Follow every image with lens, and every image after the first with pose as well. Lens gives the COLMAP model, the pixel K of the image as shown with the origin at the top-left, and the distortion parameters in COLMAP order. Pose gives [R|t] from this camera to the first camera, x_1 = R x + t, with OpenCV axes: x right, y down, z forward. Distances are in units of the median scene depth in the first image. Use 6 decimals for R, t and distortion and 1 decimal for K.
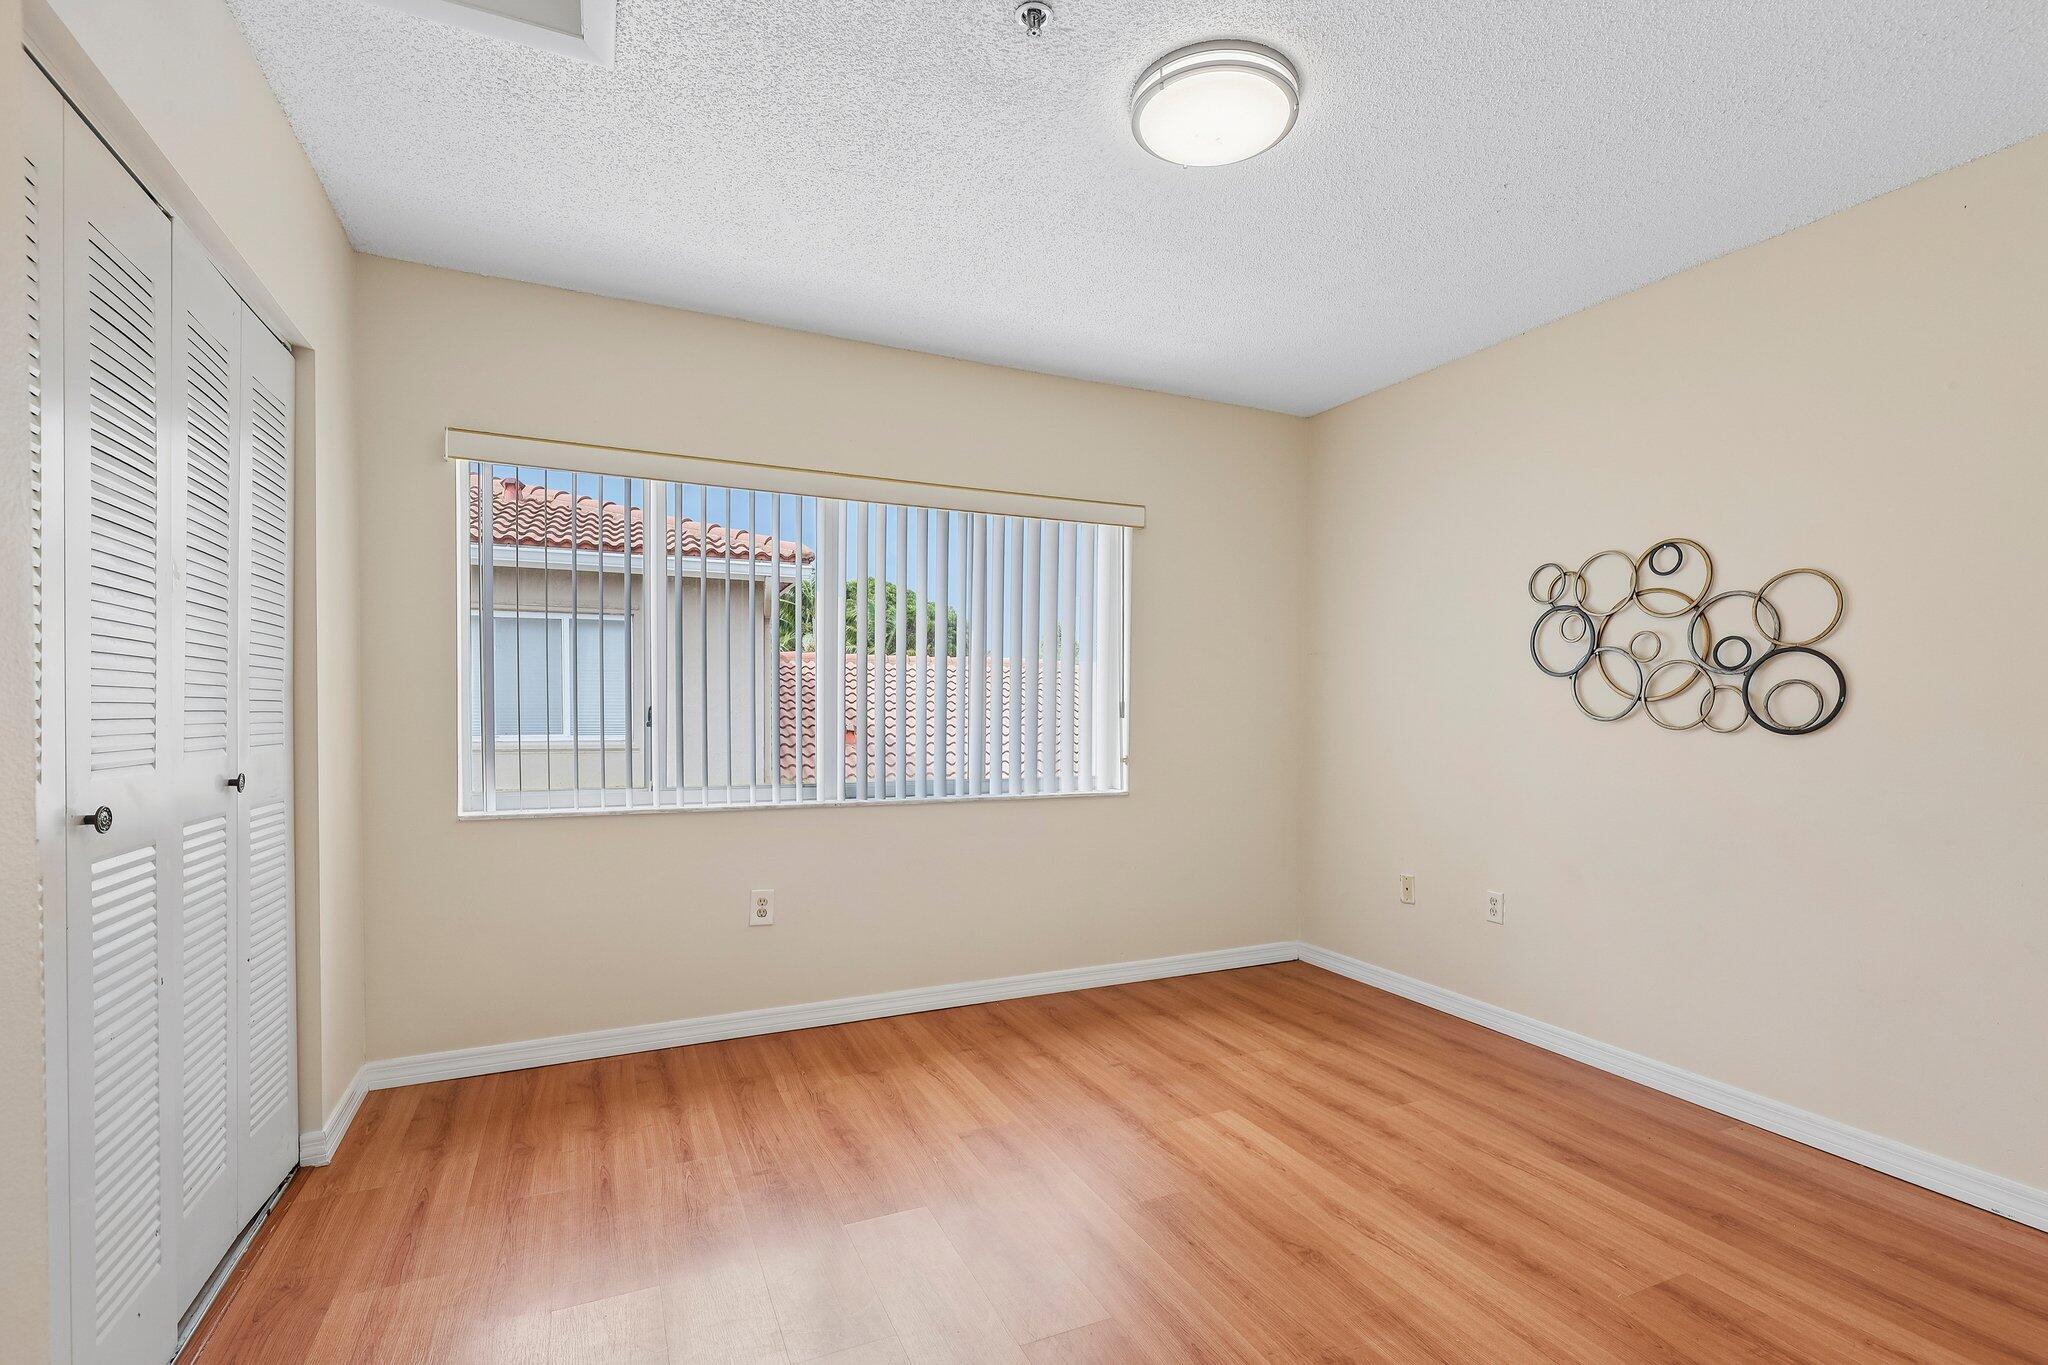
lens RADIAL K [[930.1, 0, 1028.8], [0, 930.1, 709.9], [0, 0, 1]] dist [0.002673, 0.000005]
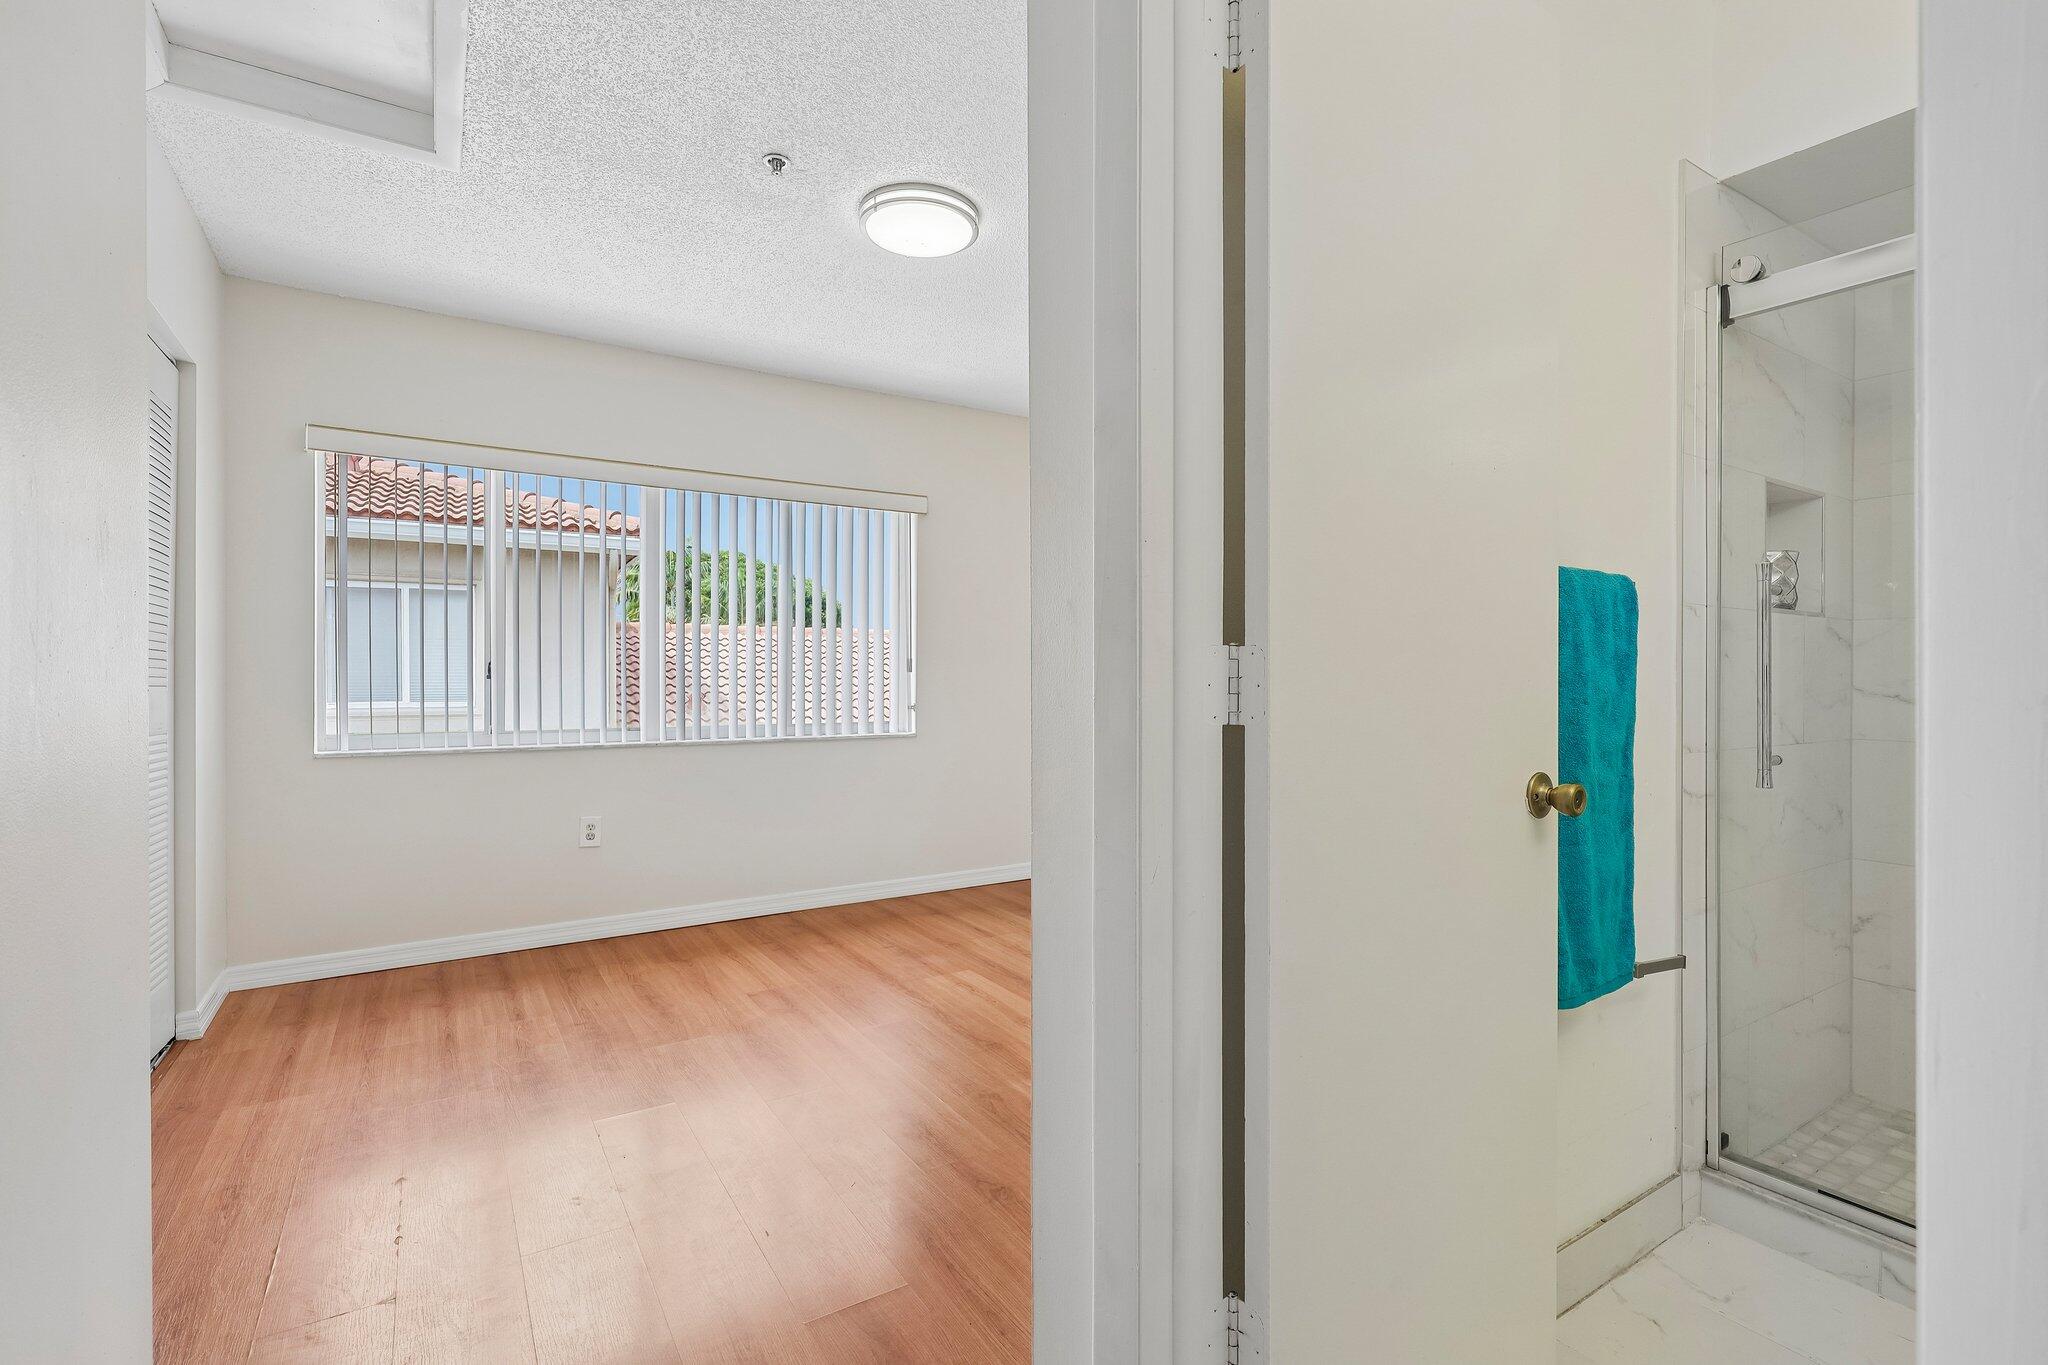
lens RADIAL K [[922.4, 0, 1009.4], [0, 922.4, 672.7], [0, 0, 1]] dist [-0.001760, 0.000360]
pose [[0.992664, -0.004863, 0.120812, 0.109854], [0.006251, 0.999919, -0.011117, 0.032479], [-0.120748, 0.011790, 0.992613, -0.245454]]
